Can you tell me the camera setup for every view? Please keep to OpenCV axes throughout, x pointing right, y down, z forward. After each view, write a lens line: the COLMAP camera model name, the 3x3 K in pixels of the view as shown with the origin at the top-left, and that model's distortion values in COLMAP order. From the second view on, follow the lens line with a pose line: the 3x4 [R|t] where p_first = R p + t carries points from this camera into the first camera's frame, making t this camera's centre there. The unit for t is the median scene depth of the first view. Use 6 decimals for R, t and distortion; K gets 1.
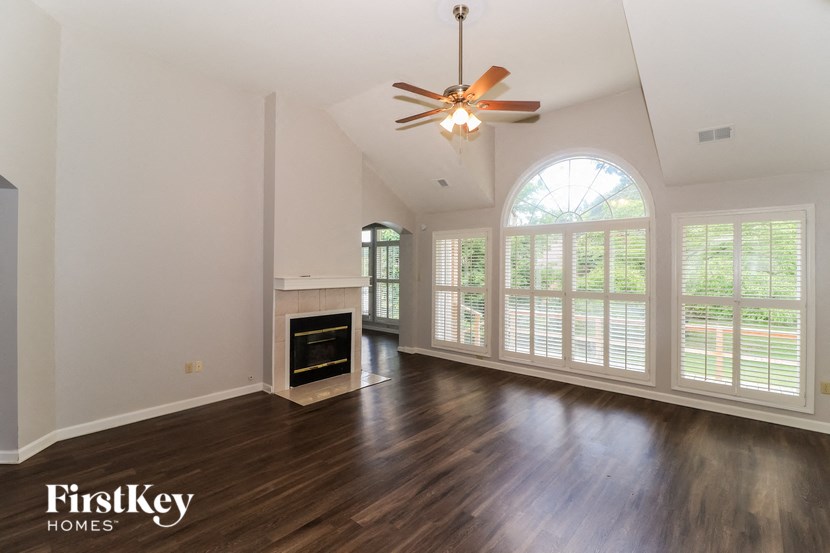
lens RADIAL K [[371.9, 0, 415.0], [0, 371.9, 276.5], [0, 0, 1]] dist [-0.001383, -0.000306]
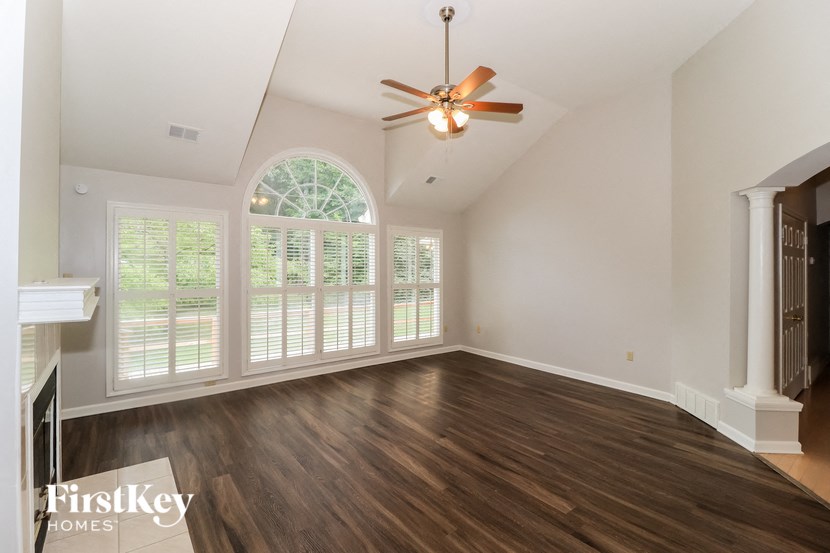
lens RADIAL K [[386.2, 0, 415.0], [0, 386.2, 276.5], [0, 0, 1]] dist [0.054496, -0.000319]
pose [[0.173675, -0.019384, 0.984612, -0.598533], [0.003546, 0.999812, 0.019058, -0.002537], [-0.984797, 0.000182, 0.173711, 0.570074]]
